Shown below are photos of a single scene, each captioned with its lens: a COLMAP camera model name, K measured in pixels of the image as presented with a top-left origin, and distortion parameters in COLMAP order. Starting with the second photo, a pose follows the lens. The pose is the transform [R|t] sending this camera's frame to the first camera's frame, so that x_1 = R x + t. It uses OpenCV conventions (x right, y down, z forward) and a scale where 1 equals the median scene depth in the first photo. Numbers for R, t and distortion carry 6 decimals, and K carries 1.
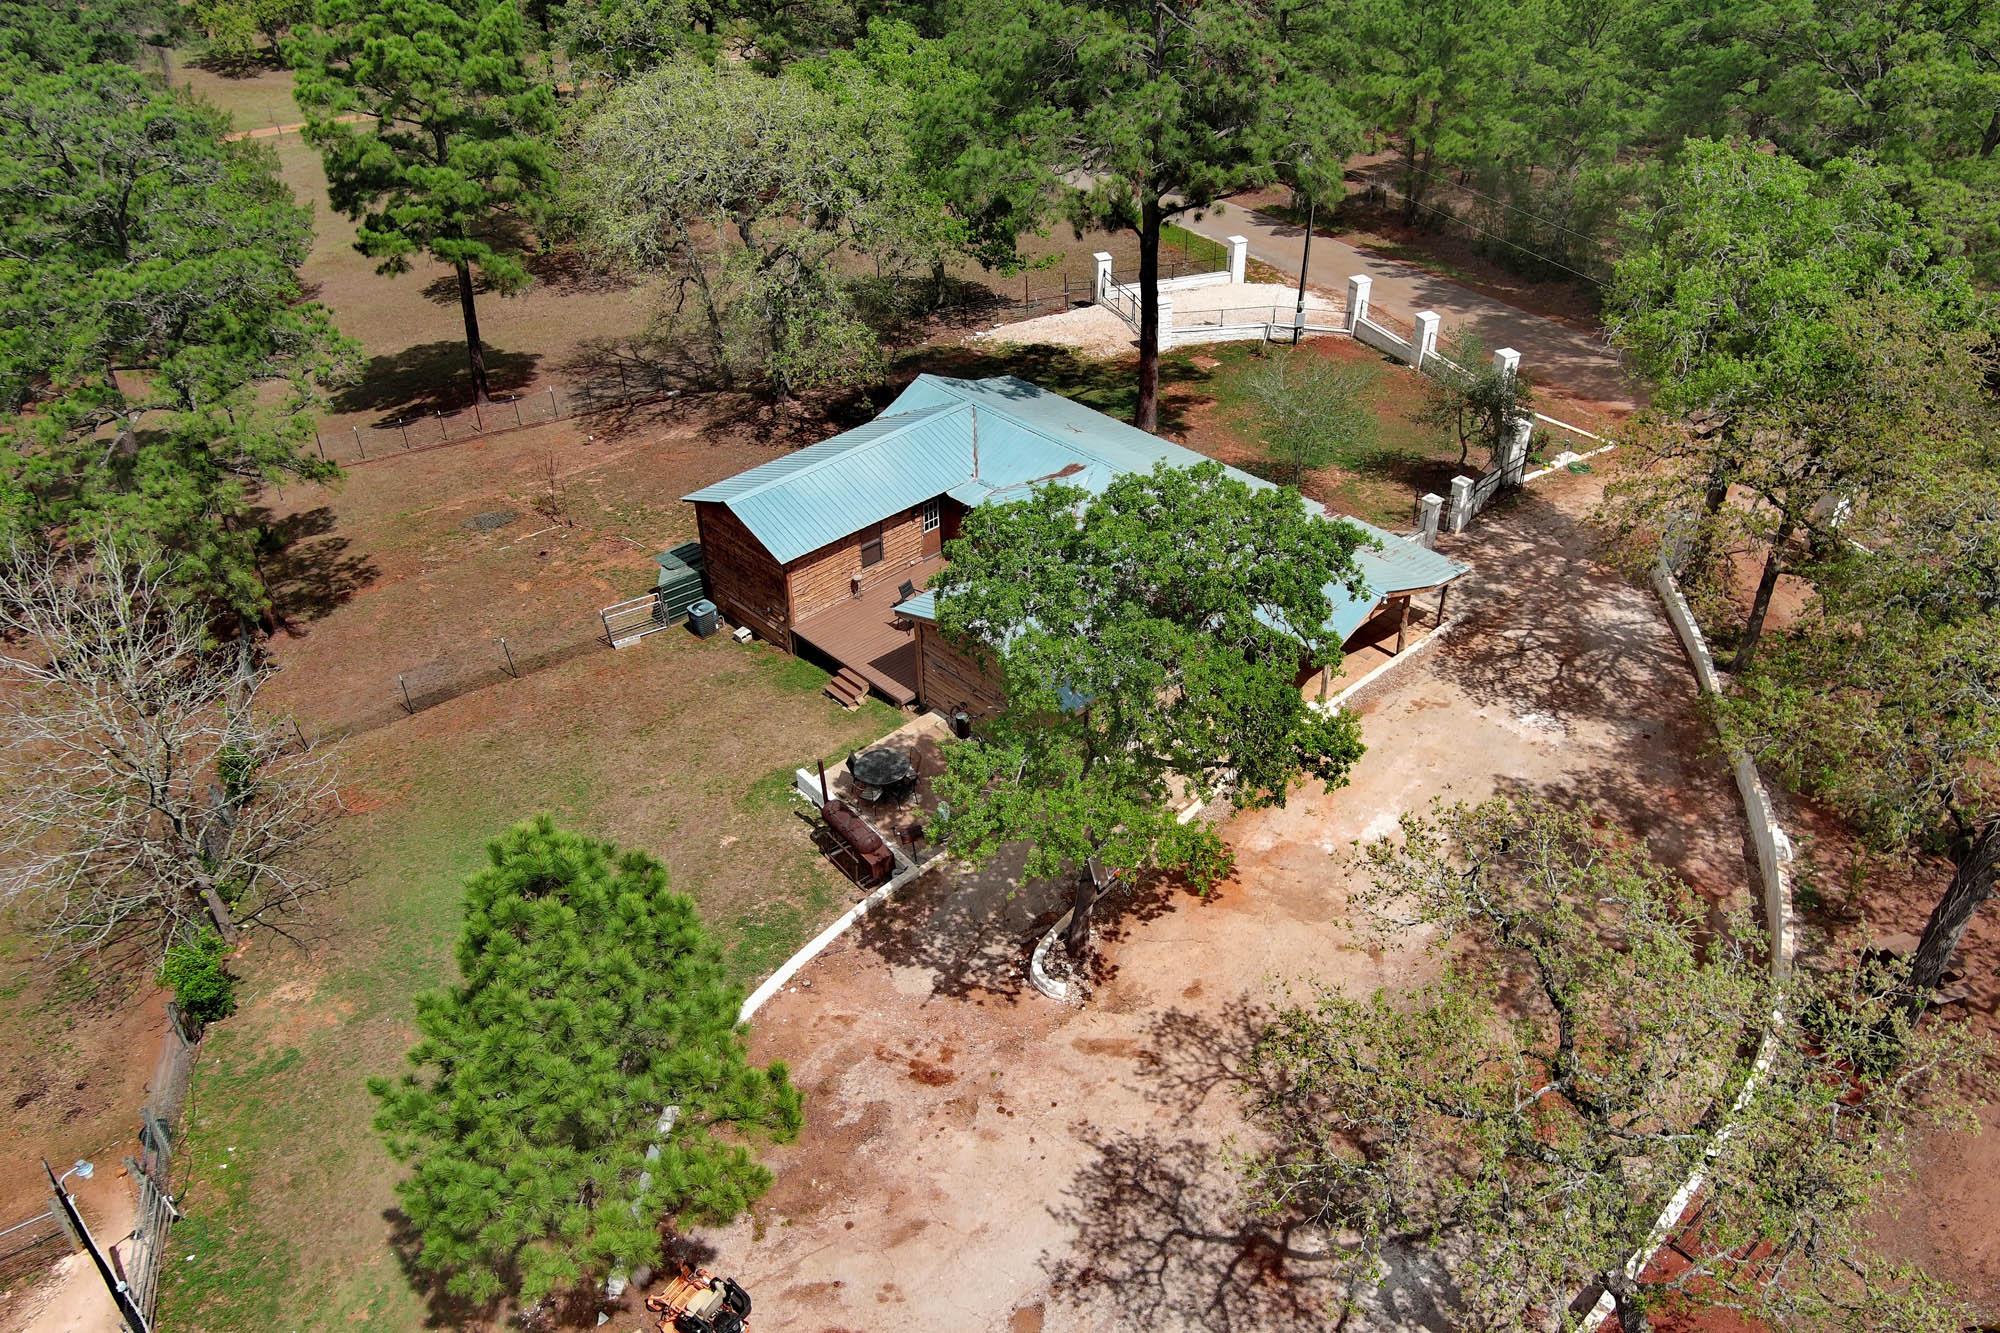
lens RADIAL K [[1619.6, 0, 1000.0], [0, 1619.6, 666.5], [0, 0, 1]] dist [0.007680, 0.007553]
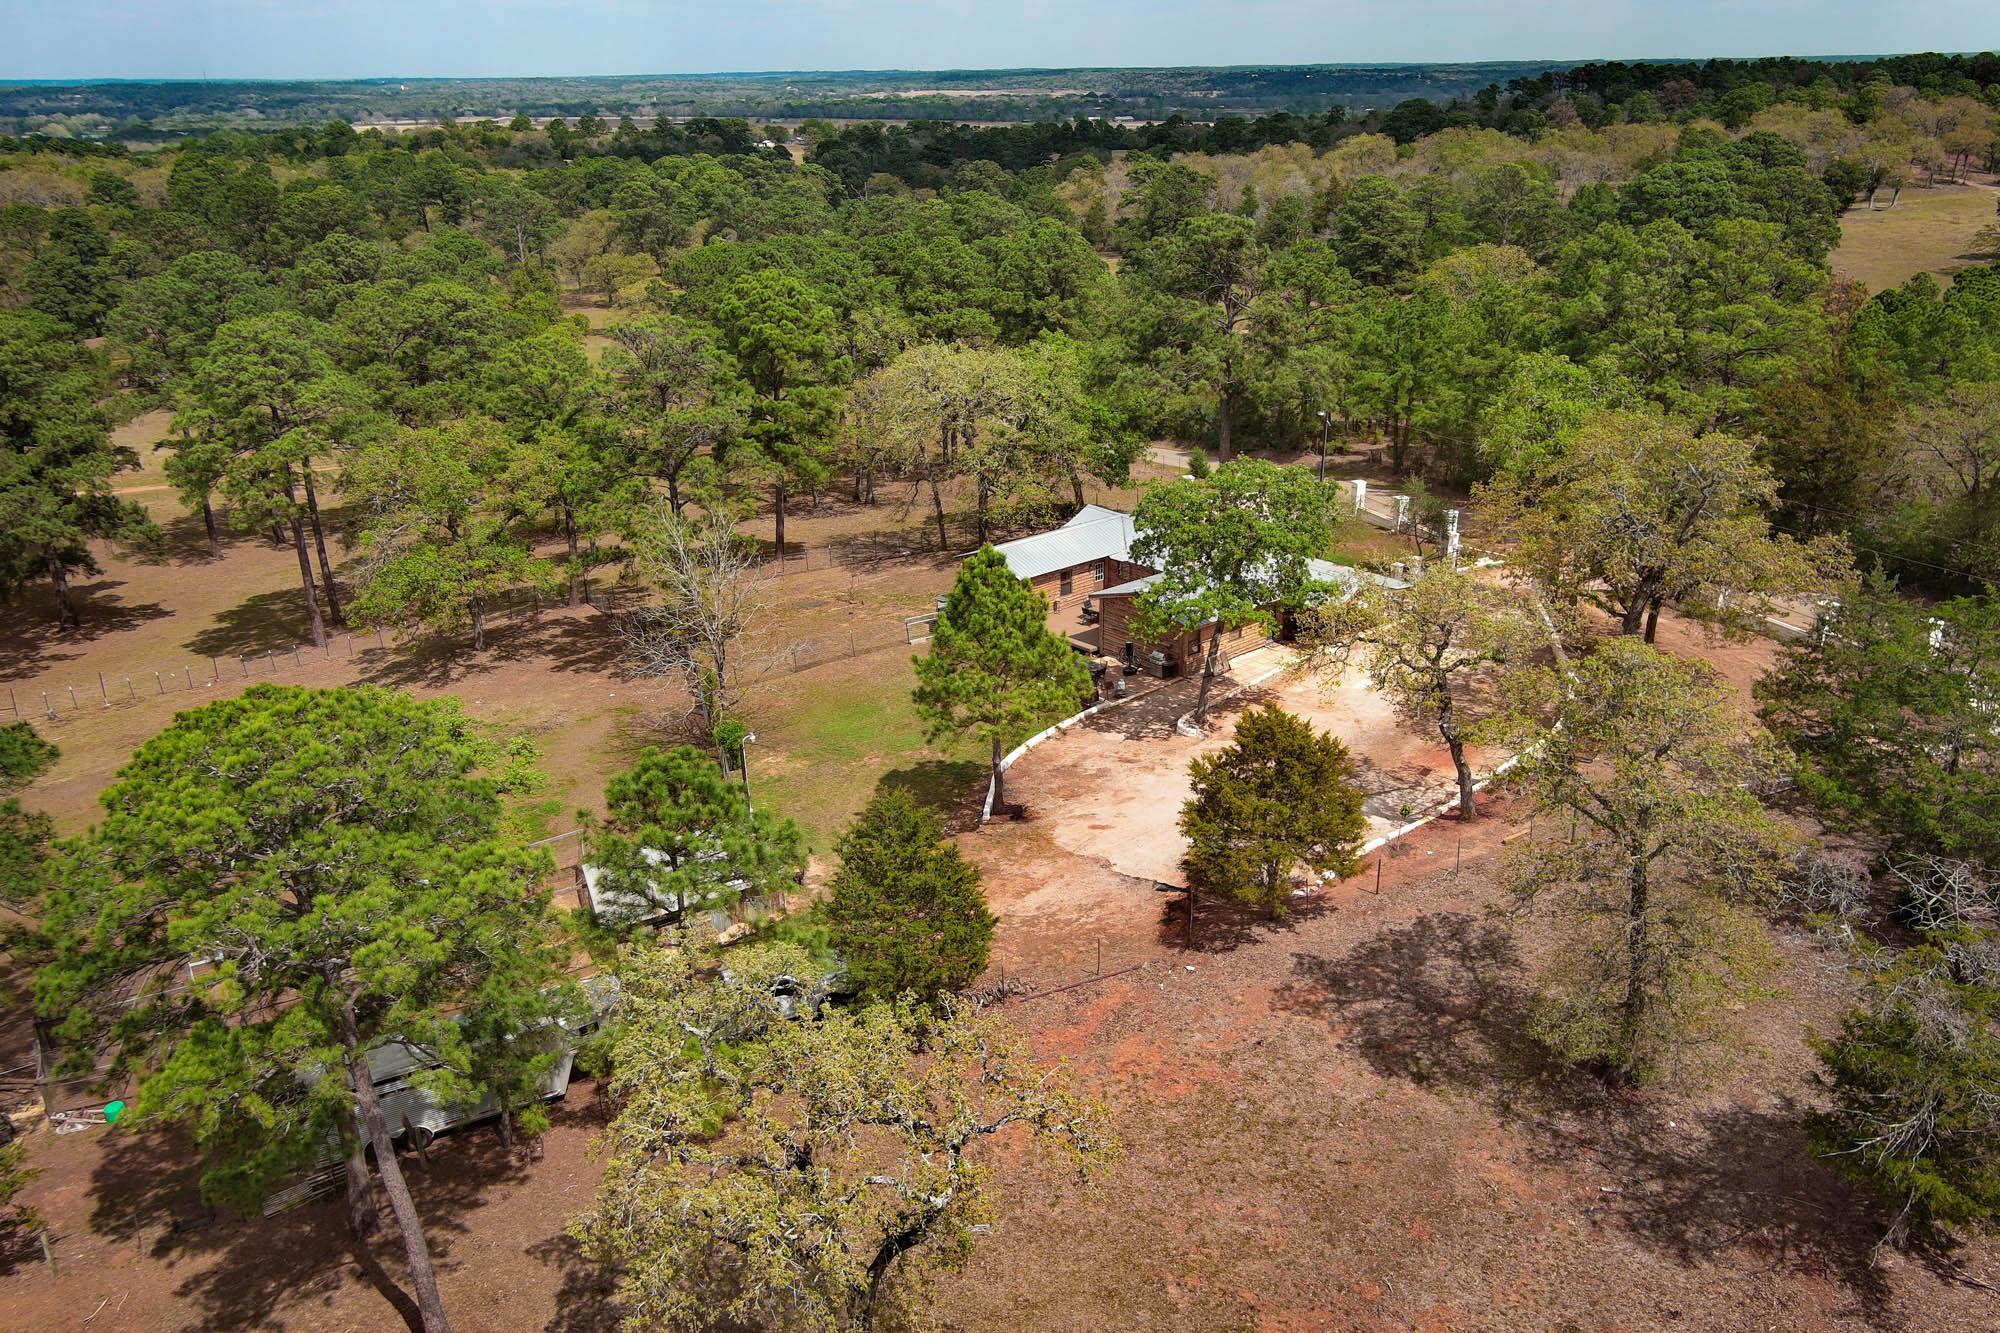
lens RADIAL K [[1619.6, 0, 1000.0], [0, 1619.6, 666.5], [0, 0, 1]] dist [0.007680, 0.007553]
pose [[0.999479, 0.012812, -0.029626, -0.100190], [-0.019403, 0.971980, -0.234263, 0.426306], [0.025795, 0.234716, 0.971722, -0.661954]]
